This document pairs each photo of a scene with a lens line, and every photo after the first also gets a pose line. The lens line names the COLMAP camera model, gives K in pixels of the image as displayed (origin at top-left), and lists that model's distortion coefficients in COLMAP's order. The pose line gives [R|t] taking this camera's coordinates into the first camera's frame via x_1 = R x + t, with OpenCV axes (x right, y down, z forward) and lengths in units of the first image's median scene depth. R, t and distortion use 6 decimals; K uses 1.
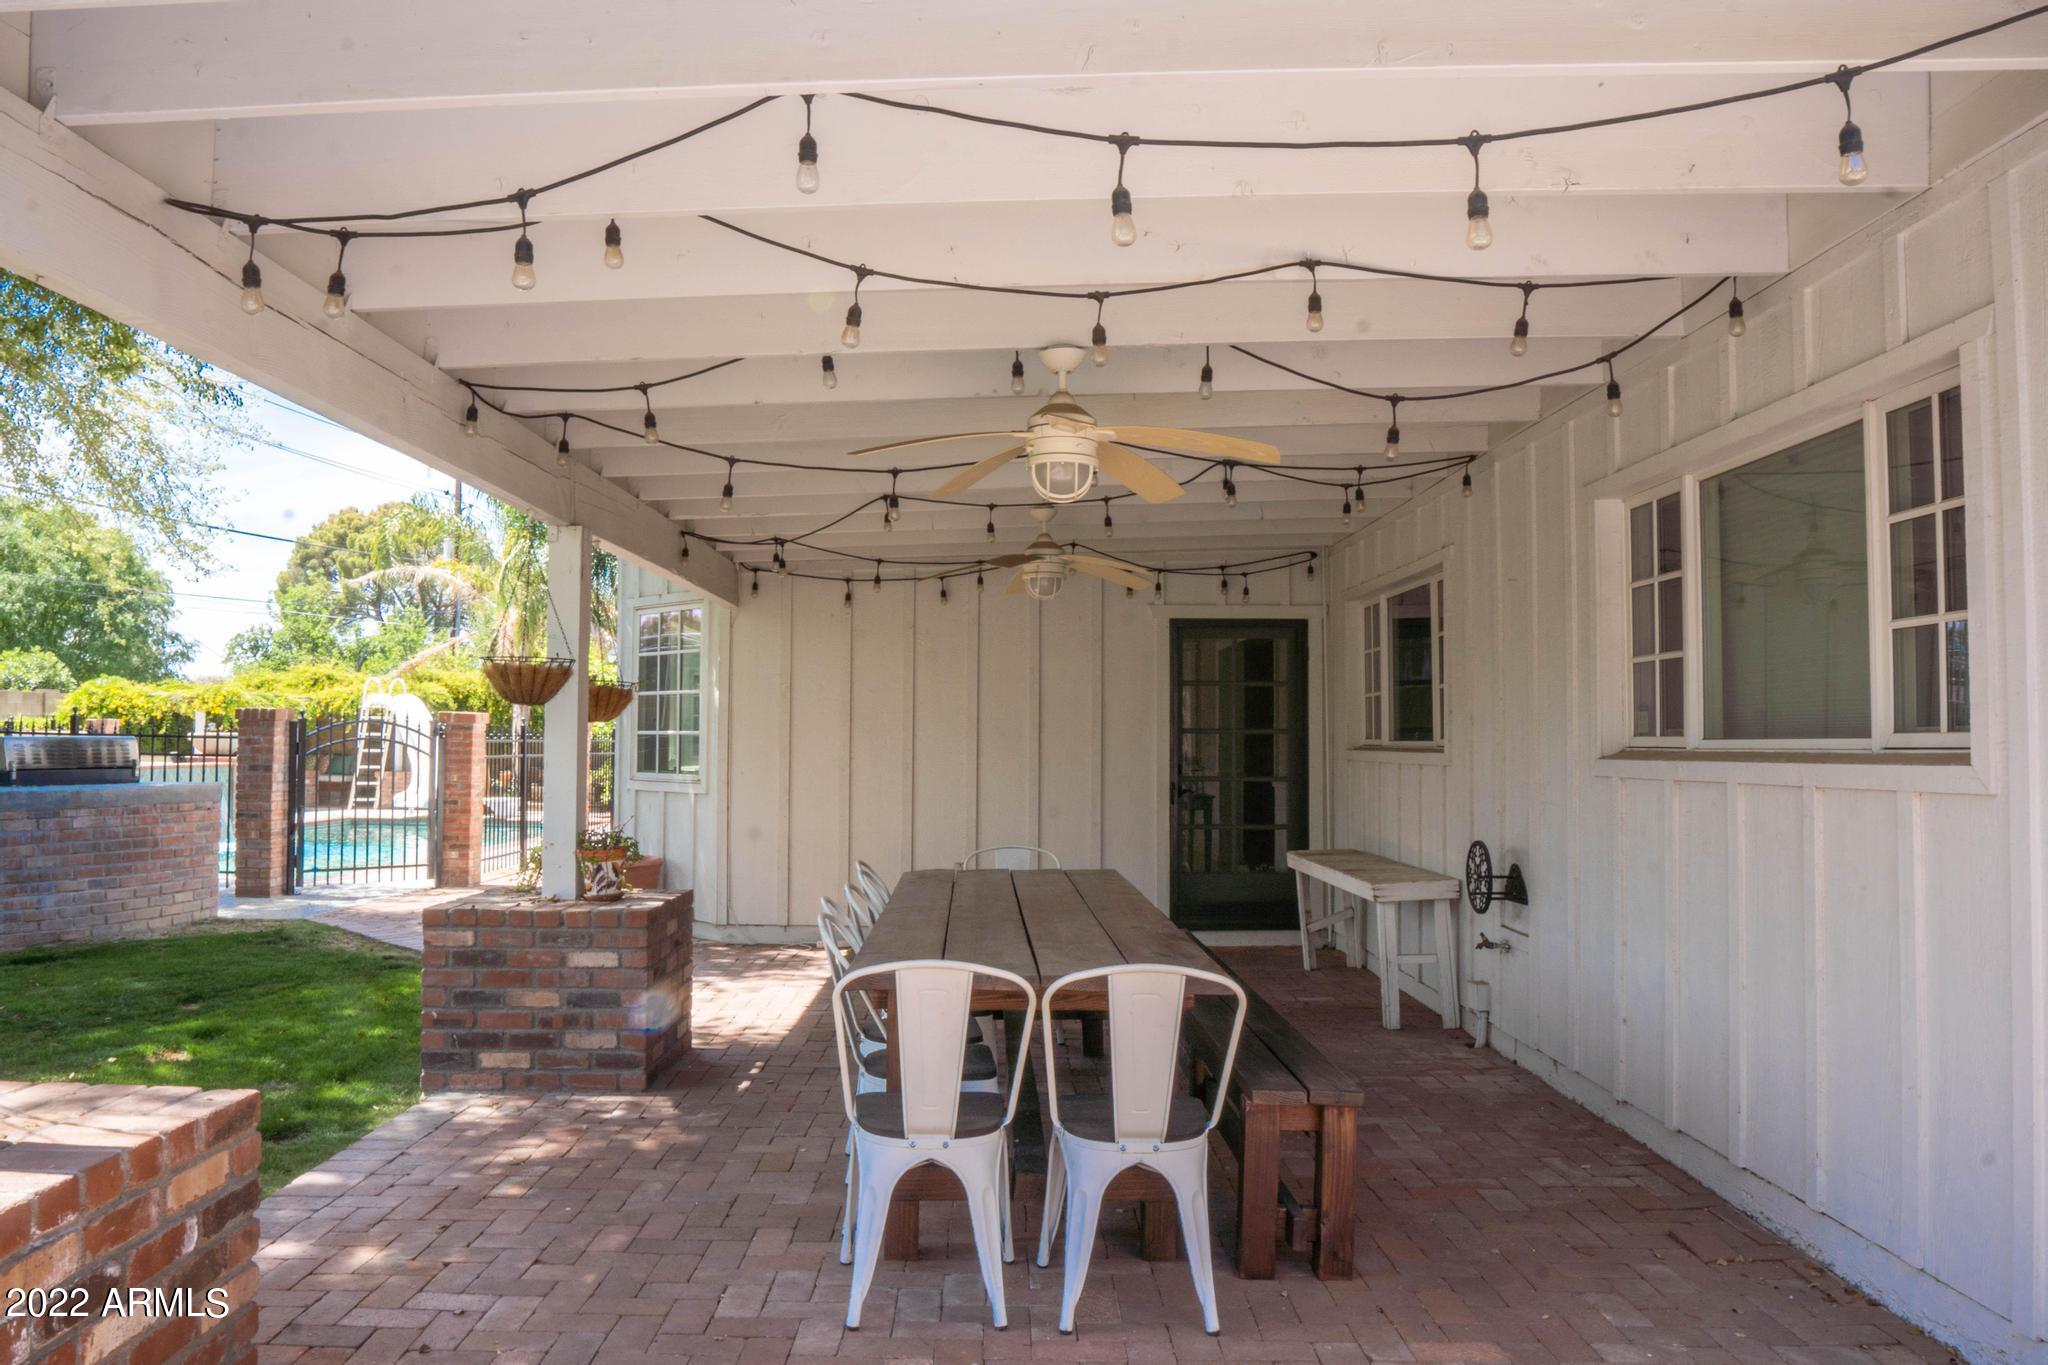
lens RADIAL K [[1450.8, 0, 1013.5], [0, 1450.8, 674.9], [0, 0, 1]] dist [-0.079457, 0.033422]
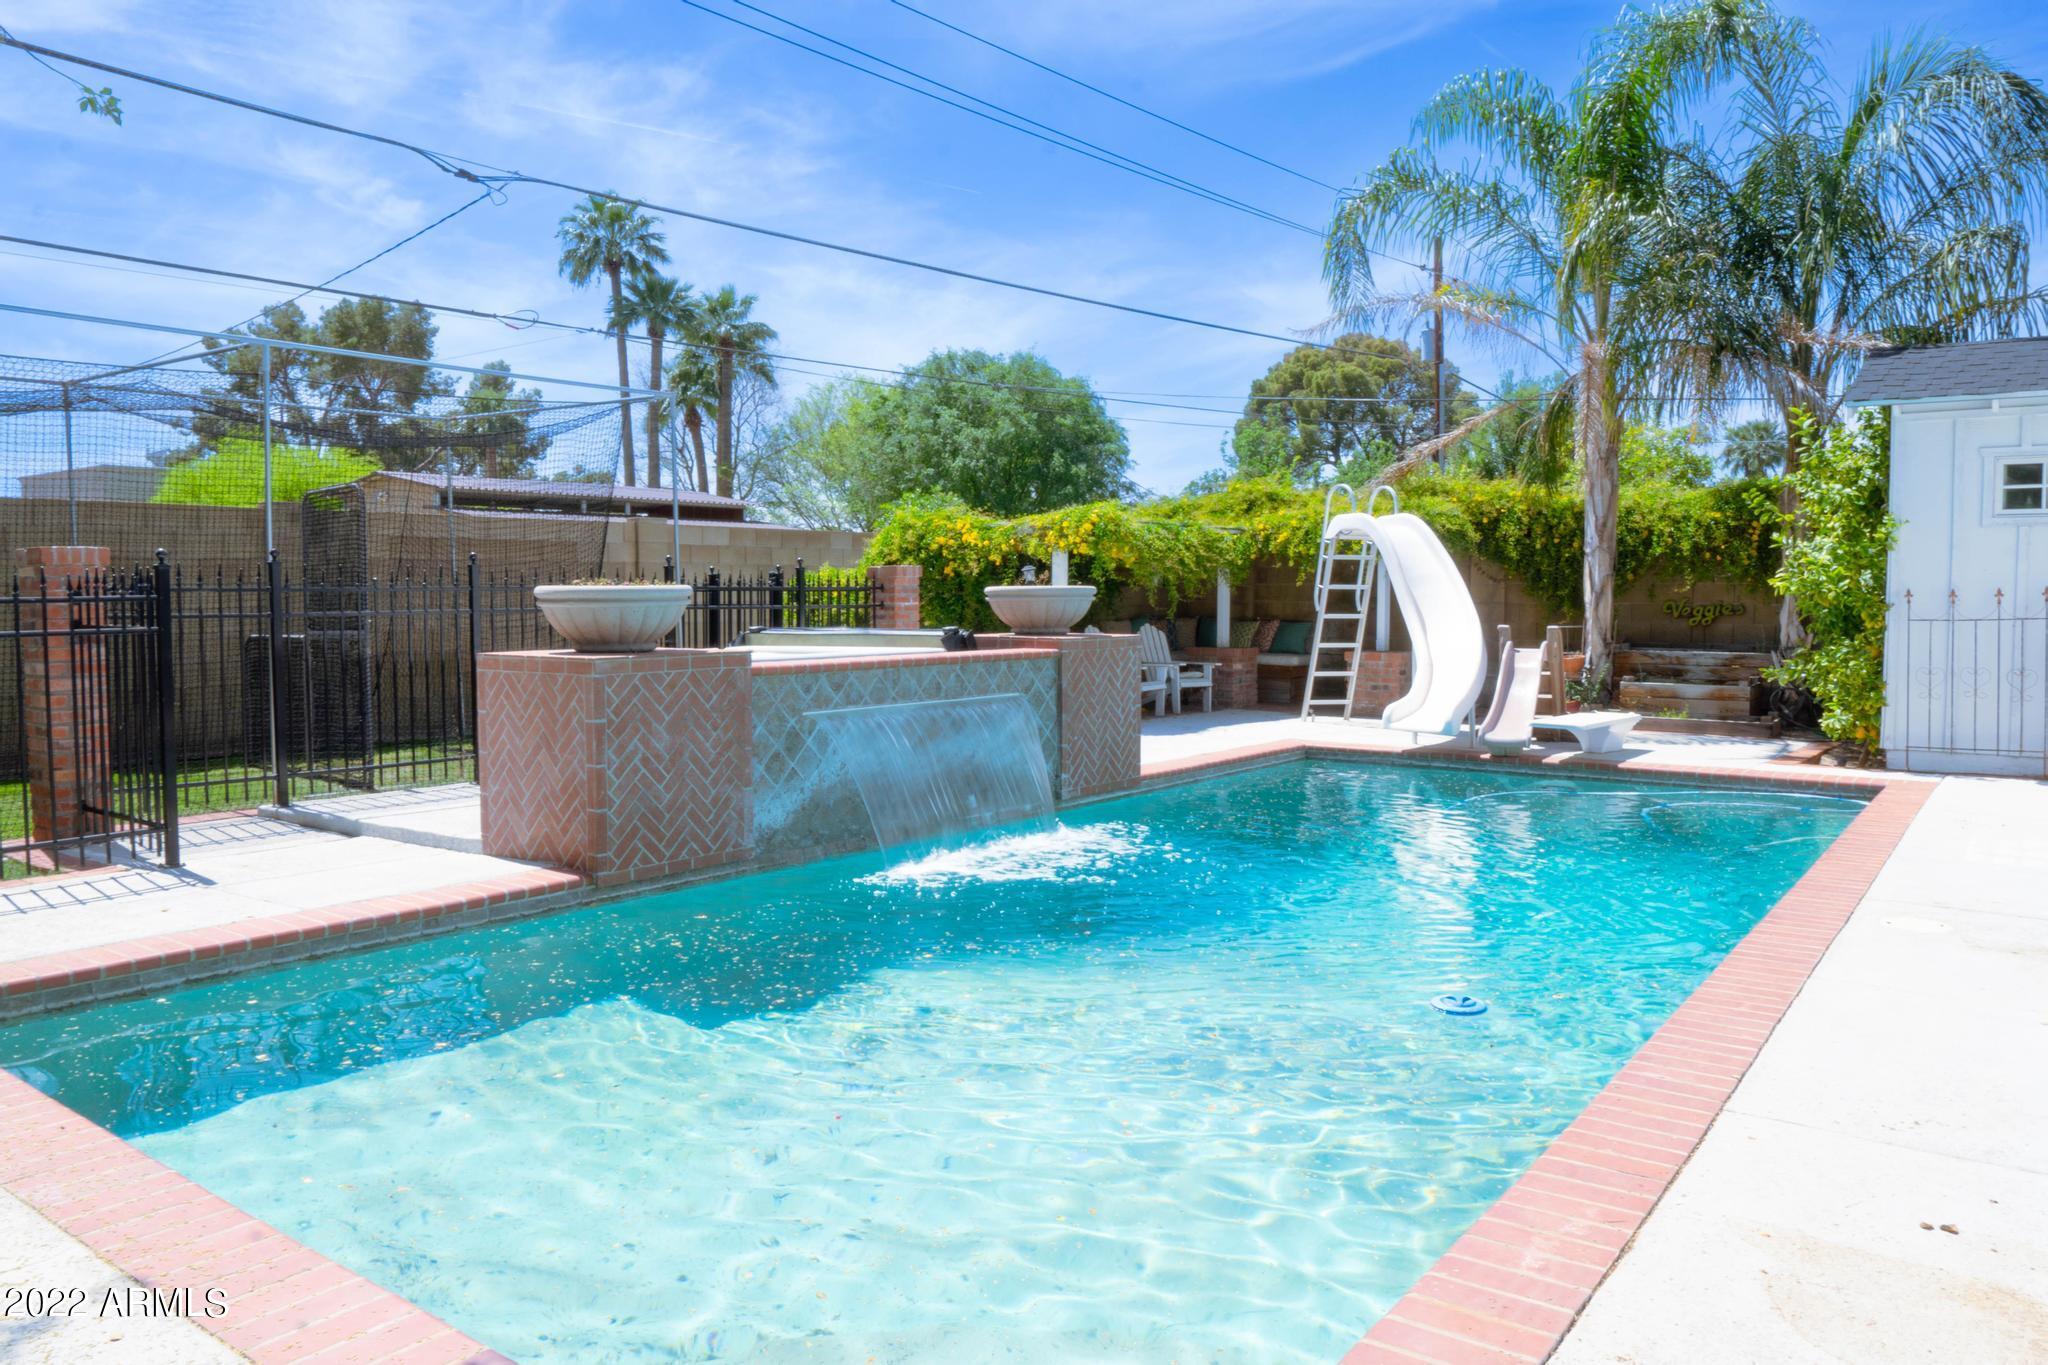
lens RADIAL K [[1450.8, 0, 1009.0], [0, 1450.8, 661.9], [0, 0, 1]] dist [-0.079457, 0.033422]
pose [[0.801127, 0.021131, -0.598122, -0.208030], [0.033694, 0.996199, 0.080325, 0.020299], [0.597546, -0.084504, 0.797370, 0.456453]]
